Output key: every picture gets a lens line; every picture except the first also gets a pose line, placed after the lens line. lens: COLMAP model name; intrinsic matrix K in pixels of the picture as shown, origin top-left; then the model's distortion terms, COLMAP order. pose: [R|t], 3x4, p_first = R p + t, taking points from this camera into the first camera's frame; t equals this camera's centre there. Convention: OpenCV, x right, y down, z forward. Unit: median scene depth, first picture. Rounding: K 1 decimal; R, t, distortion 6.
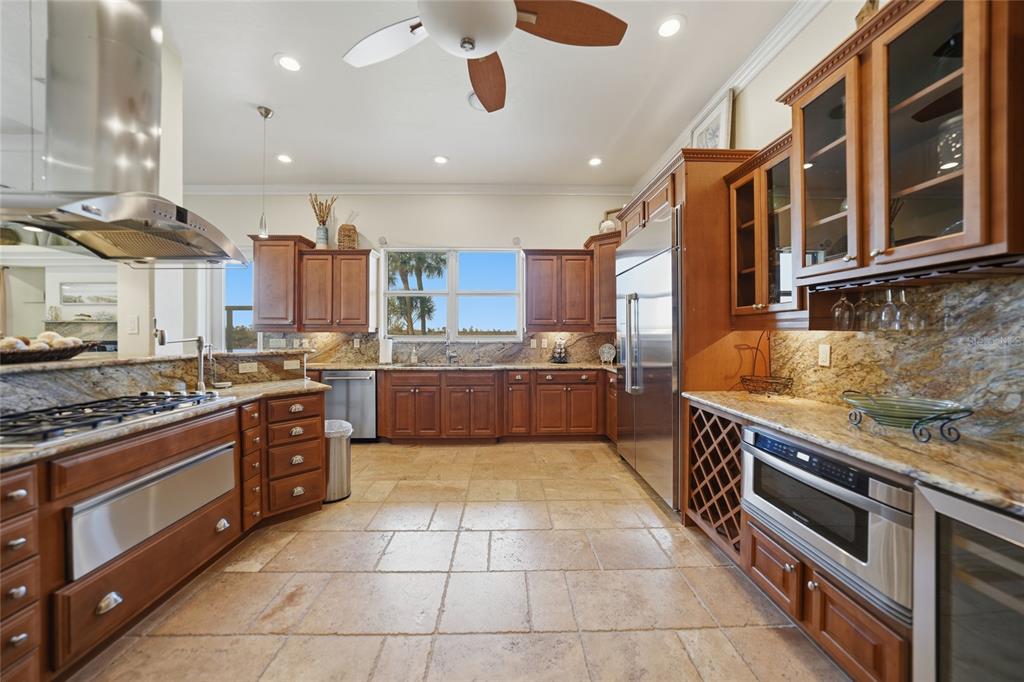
lens RADIAL K [[344.7, 0, 511.2], [0, 344.7, 334.2], [0, 0, 1]] dist [-0.000850, -0.000031]
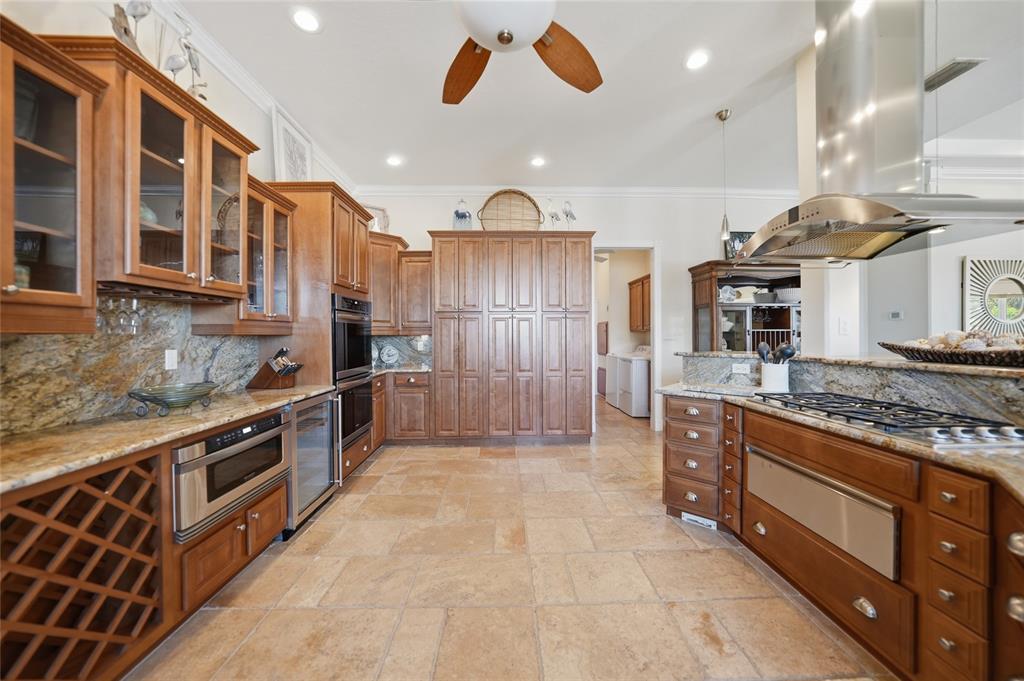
lens RADIAL K [[344.7, 0, 511.1], [0, 344.7, 337.7], [0, 0, 1]] dist [-0.000850, -0.000031]
pose [[-0.999984, 0.003784, -0.004262, -0.136473], [0.003757, 0.999973, 0.006386, -0.002072], [0.004286, 0.006369, -0.999971, 1.998371]]
